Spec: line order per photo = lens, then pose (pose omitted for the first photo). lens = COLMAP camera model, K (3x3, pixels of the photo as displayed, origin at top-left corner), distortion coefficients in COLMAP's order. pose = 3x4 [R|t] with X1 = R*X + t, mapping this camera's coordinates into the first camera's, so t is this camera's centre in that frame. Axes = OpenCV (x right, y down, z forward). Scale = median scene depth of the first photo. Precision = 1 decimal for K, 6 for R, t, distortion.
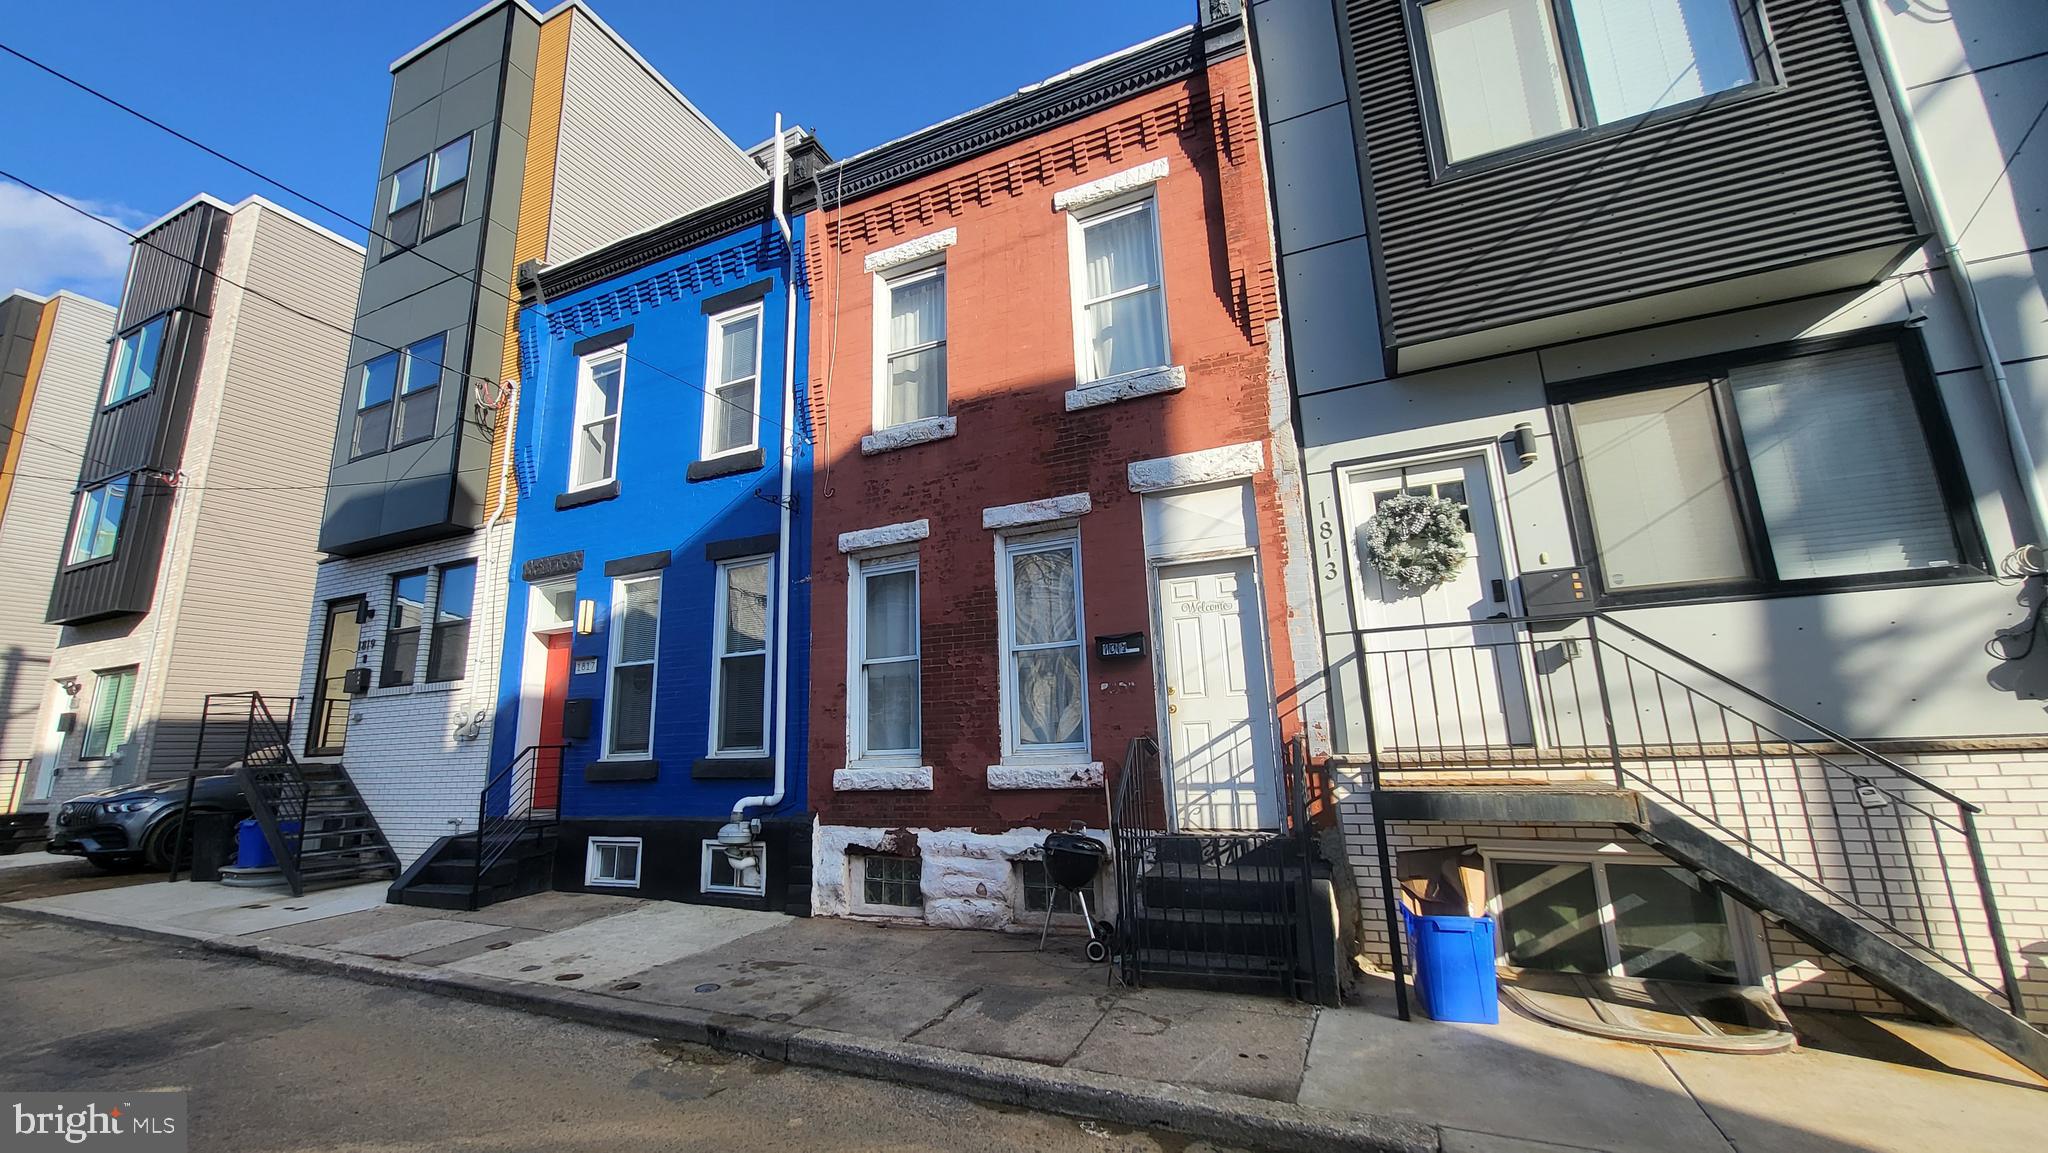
lens RADIAL K [[760.7, 0, 1024.0], [0, 760.7, 576.5], [0, 0, 1]] dist [-0.000558, 0.000027]
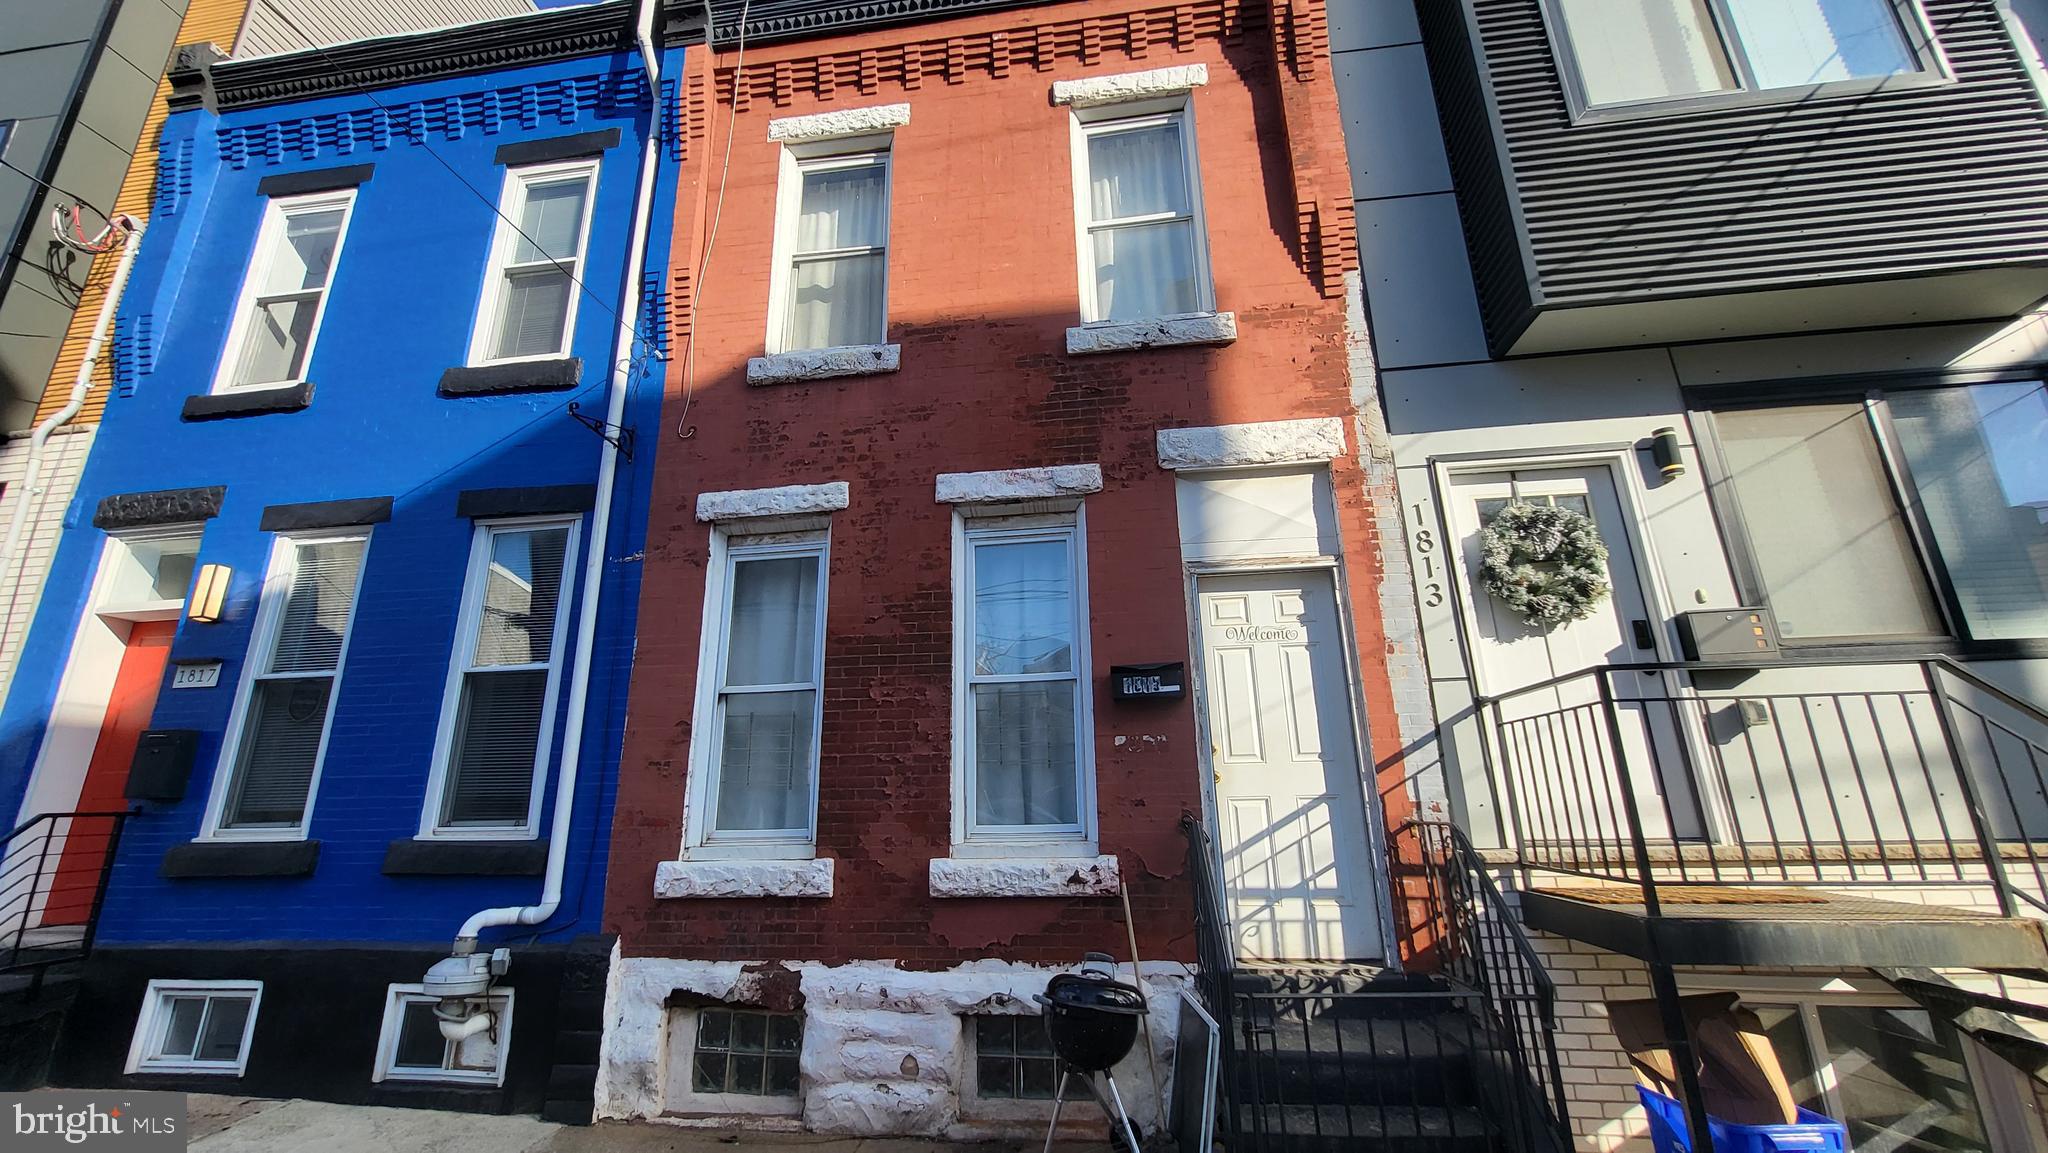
lens RADIAL K [[784.1, 0, 1024.0], [0, 784.1, 576.5], [0, 0, 1]] dist [0.000494, -0.000545]
pose [[0.962961, 0.093561, 0.252889, -0.150549], [-0.073667, 0.993477, -0.087044, 0.059955], [-0.259383, 0.065190, 0.963572, 0.307246]]
